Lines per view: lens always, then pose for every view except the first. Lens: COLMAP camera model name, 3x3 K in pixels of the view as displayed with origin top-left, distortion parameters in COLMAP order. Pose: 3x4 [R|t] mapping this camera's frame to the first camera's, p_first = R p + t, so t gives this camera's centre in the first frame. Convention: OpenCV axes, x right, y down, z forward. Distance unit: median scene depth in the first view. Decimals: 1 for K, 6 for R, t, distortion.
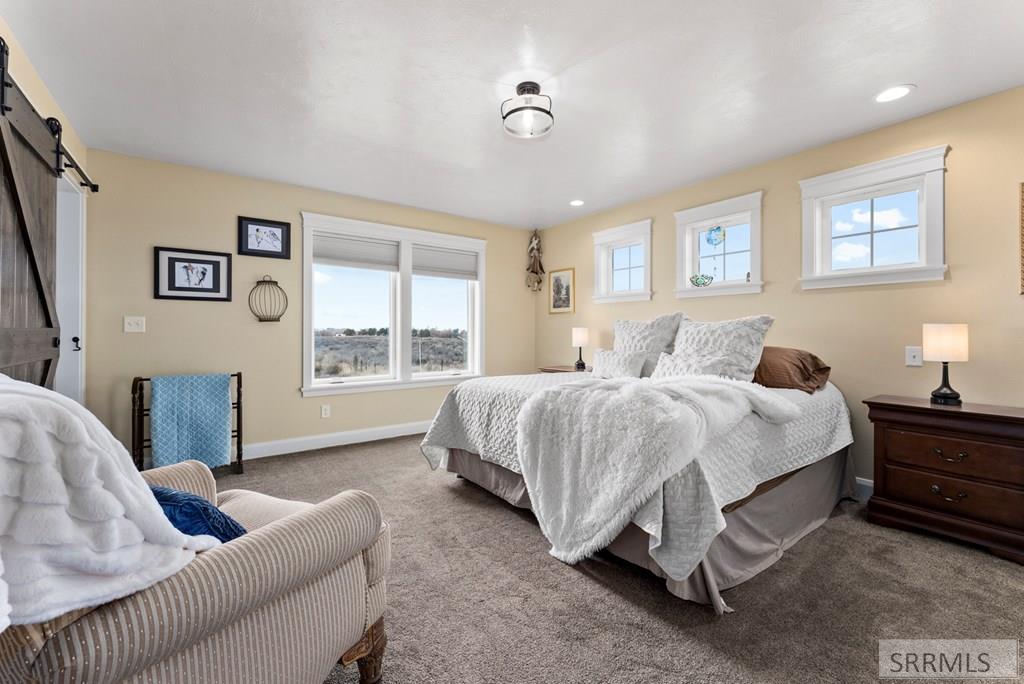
lens RADIAL K [[414.4, 0, 506.2], [0, 414.4, 332.9], [0, 0, 1]] dist [-0.001831, -0.000241]
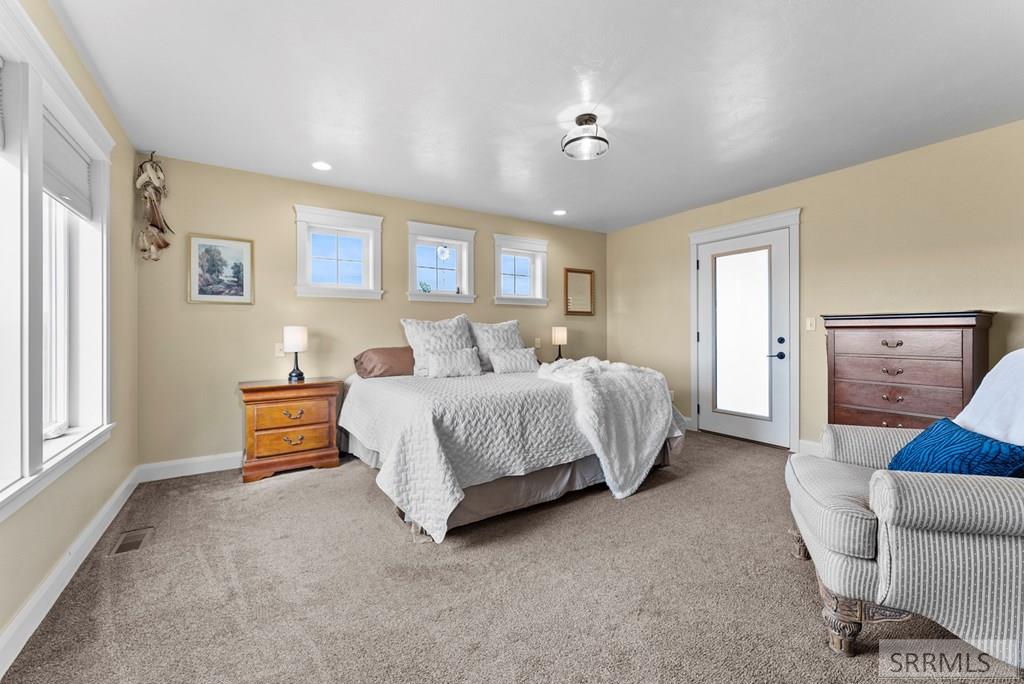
lens RADIAL K [[414.4, 0, 506.2], [0, 414.4, 332.9], [0, 0, 1]] dist [-0.001831, -0.000241]
pose [[0.063153, -0.003051, 0.997999, -0.807267], [0.005712, 0.999980, 0.002695, -0.000565], [-0.997988, 0.005530, 0.063169, 0.837232]]
